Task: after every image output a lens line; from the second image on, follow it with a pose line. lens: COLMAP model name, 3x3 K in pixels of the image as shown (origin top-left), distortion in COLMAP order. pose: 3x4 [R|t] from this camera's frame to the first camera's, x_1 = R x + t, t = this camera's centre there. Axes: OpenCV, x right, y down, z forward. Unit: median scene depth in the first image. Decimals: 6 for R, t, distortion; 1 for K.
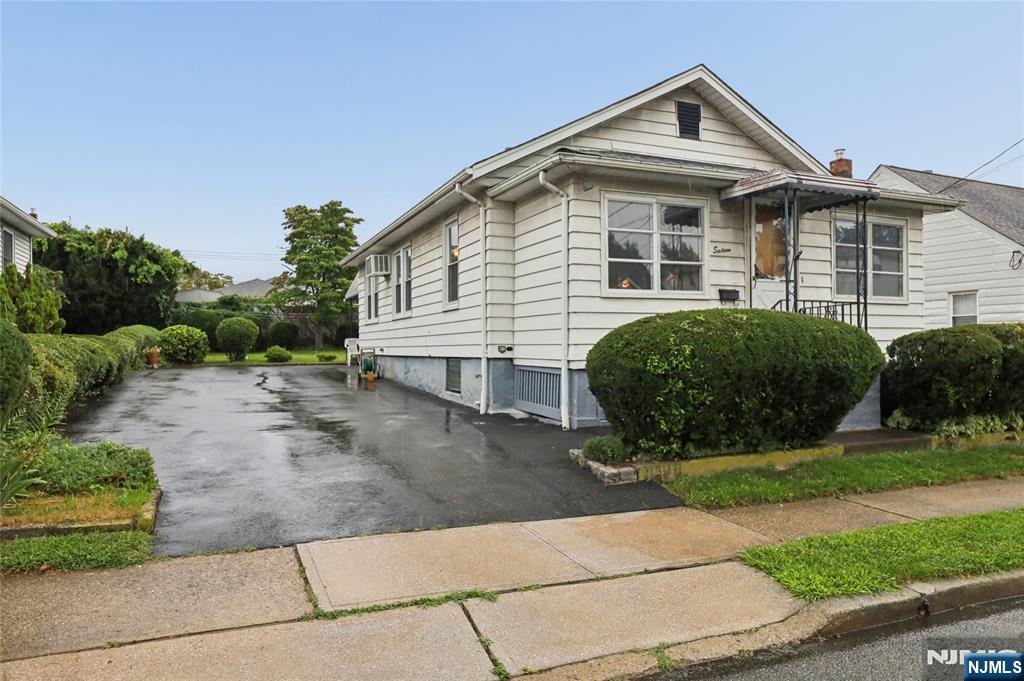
lens RADIAL K [[678.3, 0, 514.3], [0, 678.3, 343.3], [0, 0, 1]] dist [0.000267, -0.000354]
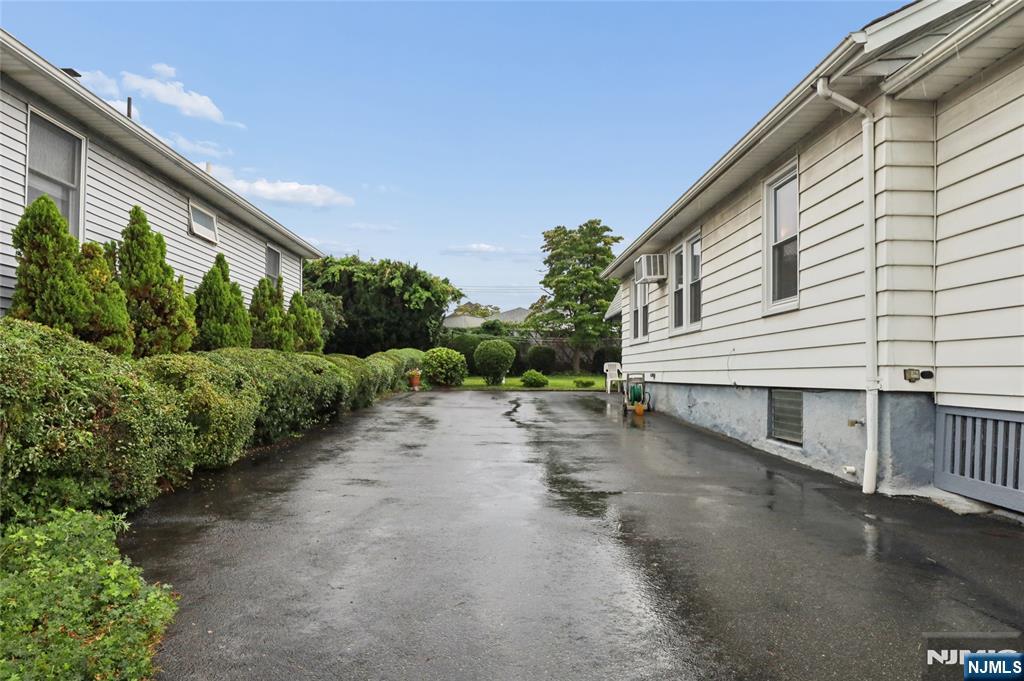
lens RADIAL K [[635.6, 0, 511.2], [0, 635.6, 358.1], [0, 0, 1]] dist [0.002142, 0.000651]
pose [[0.928405, 0.005442, -0.371529, -0.097310], [-0.012883, 0.999763, -0.017549, 0.006379], [0.371345, 0.021079, 0.928256, 0.325833]]
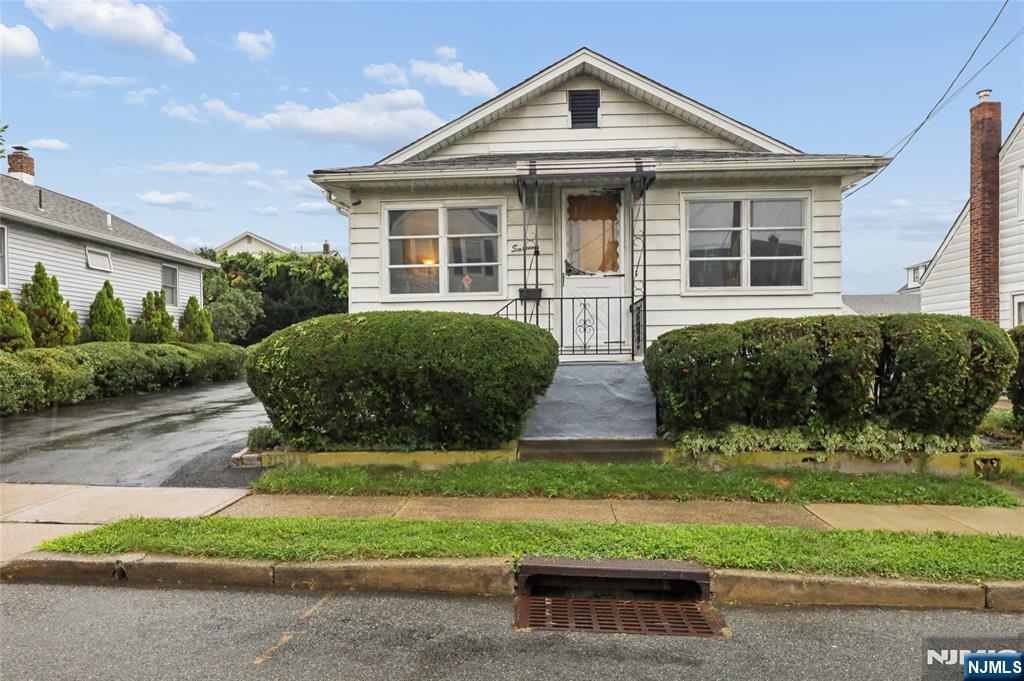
lens RADIAL K [[678.3, 0, 484.1], [0, 678.3, 364.1], [0, 0, 1]] dist [0.000267, -0.000354]
pose [[0.894187, 0.004324, -0.447672, 0.502656], [0.007036, 0.999694, 0.023710, 0.003508], [0.447638, -0.024351, 0.893883, 0.076420]]
